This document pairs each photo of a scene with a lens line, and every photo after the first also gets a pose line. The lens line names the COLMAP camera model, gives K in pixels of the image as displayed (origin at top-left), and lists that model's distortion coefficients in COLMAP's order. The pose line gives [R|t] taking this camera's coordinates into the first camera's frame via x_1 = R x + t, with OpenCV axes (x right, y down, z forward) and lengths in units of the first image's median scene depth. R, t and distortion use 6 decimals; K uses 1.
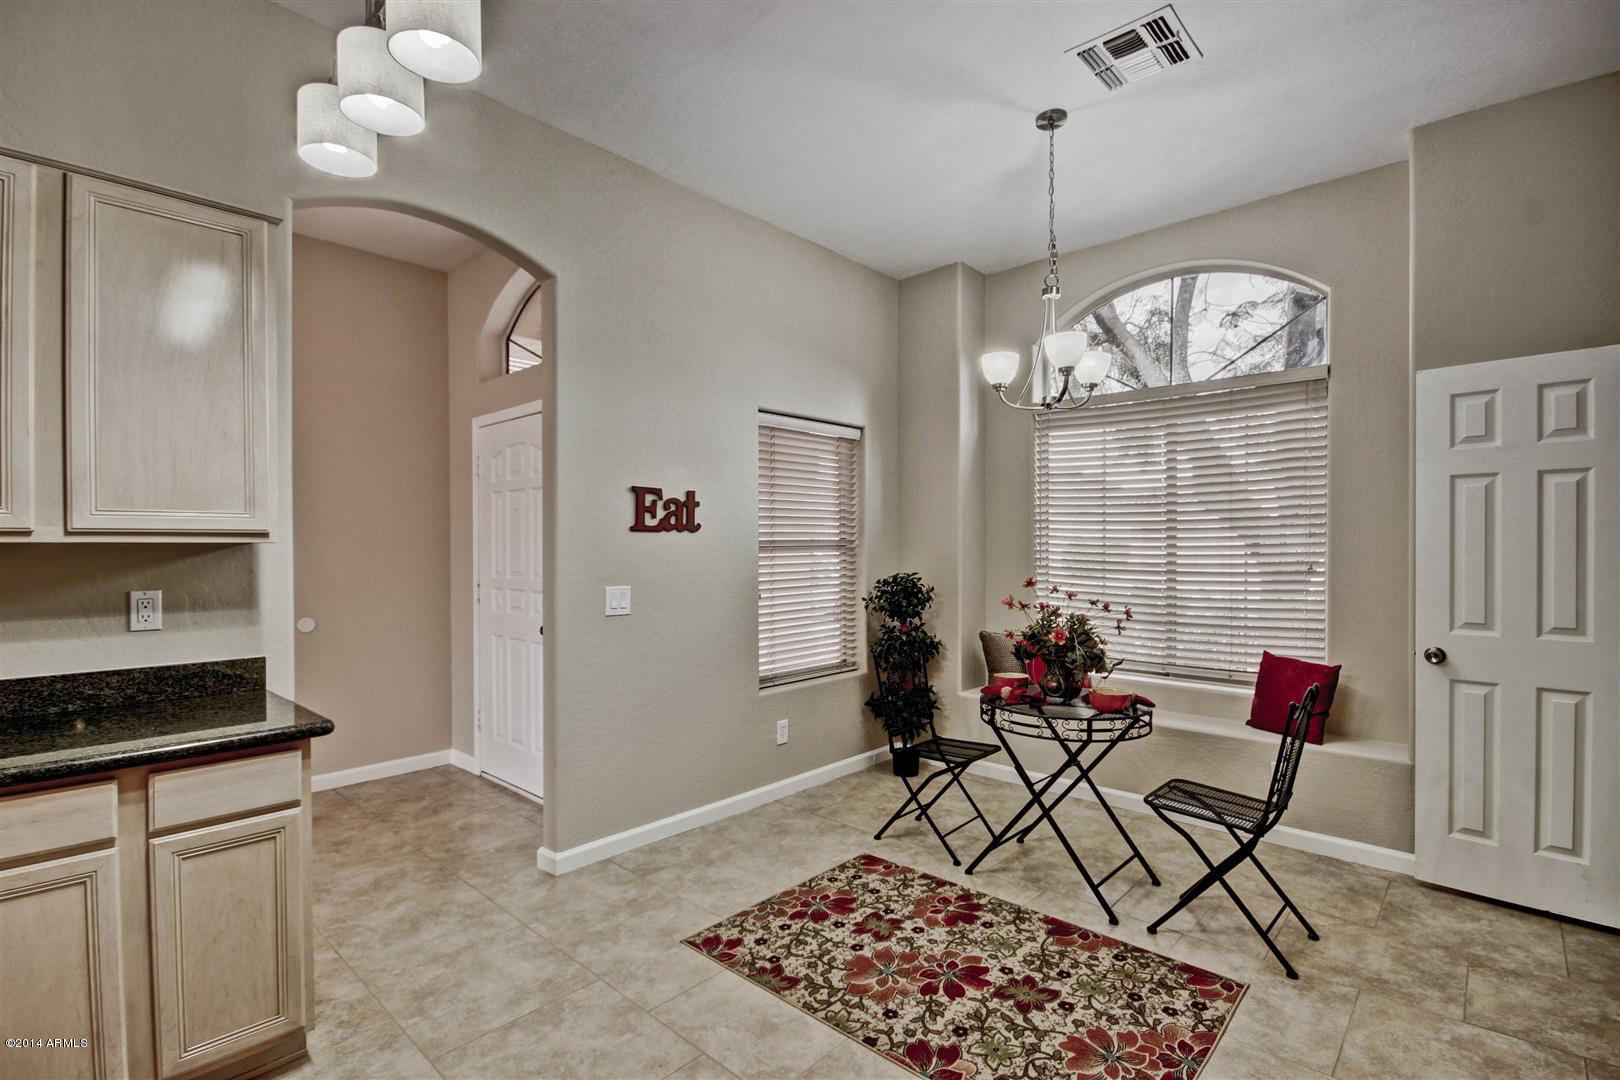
lens RADIAL K [[746.5, 0, 819.0], [0, 746.5, 550.6], [0, 0, 1]] dist [-0.003577, -0.004939]
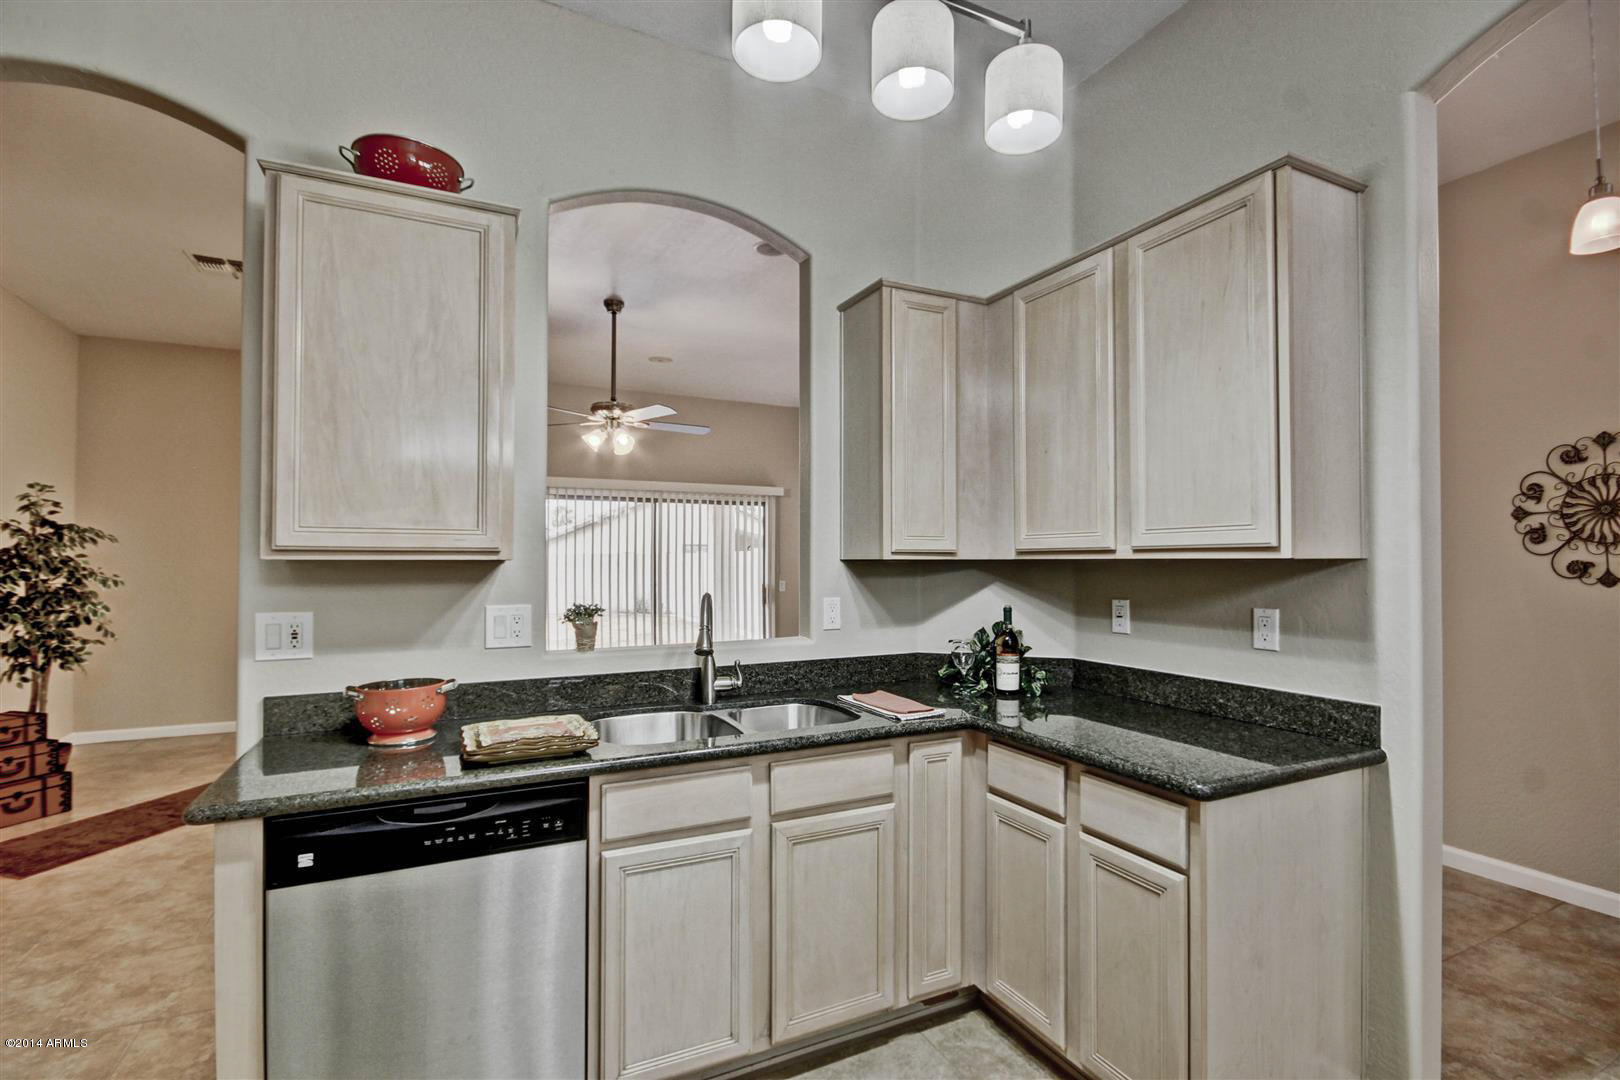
lens RADIAL K [[746.5, 0, 819.0], [0, 746.5, 550.6], [0, 0, 1]] dist [-0.003577, -0.004939]
pose [[-0.359679, -0.012642, -0.932991, 0.200755], [-0.006658, 0.999918, -0.010982, -0.006532], [0.933052, 0.002262, -0.359733, 0.804658]]
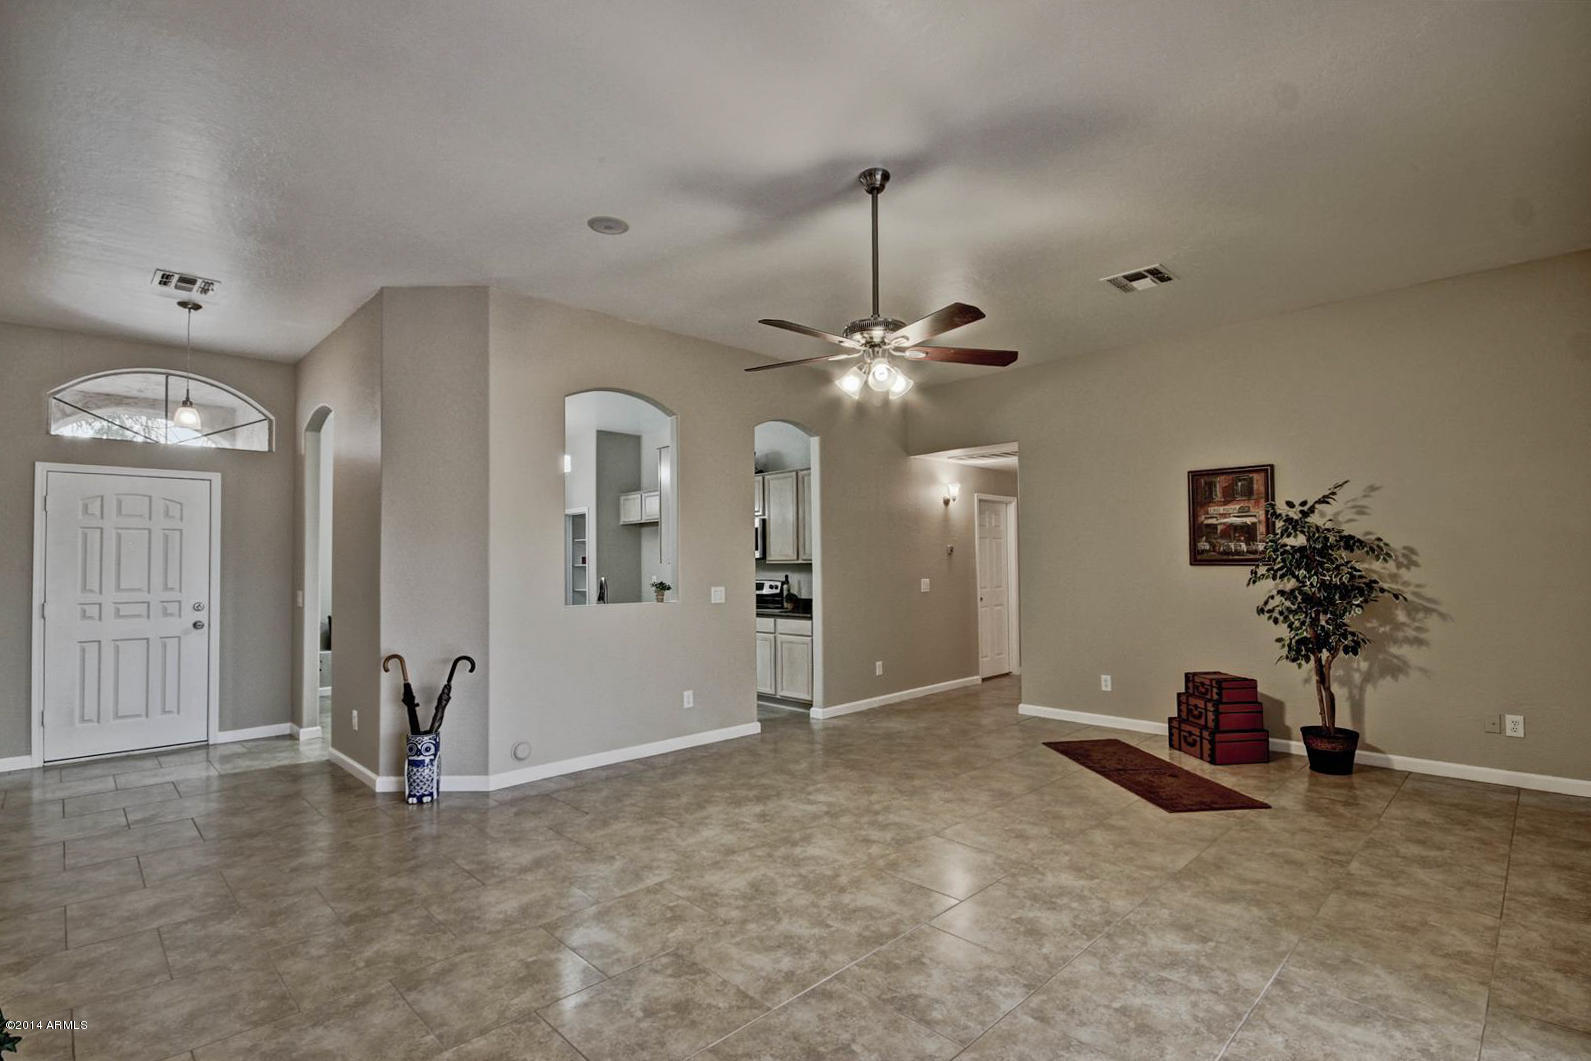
lens RADIAL K [[754.3, 0, 798.9], [0, 754.3, 539.0], [0, 0, 1]] dist [-0.003345, -0.000938]
pose [[0.047620, 0.037076, 0.998177, -3.174763], [0.018593, 0.999105, -0.037998, 0.022592], [-0.998692, 0.020368, 0.046888, -0.477206]]
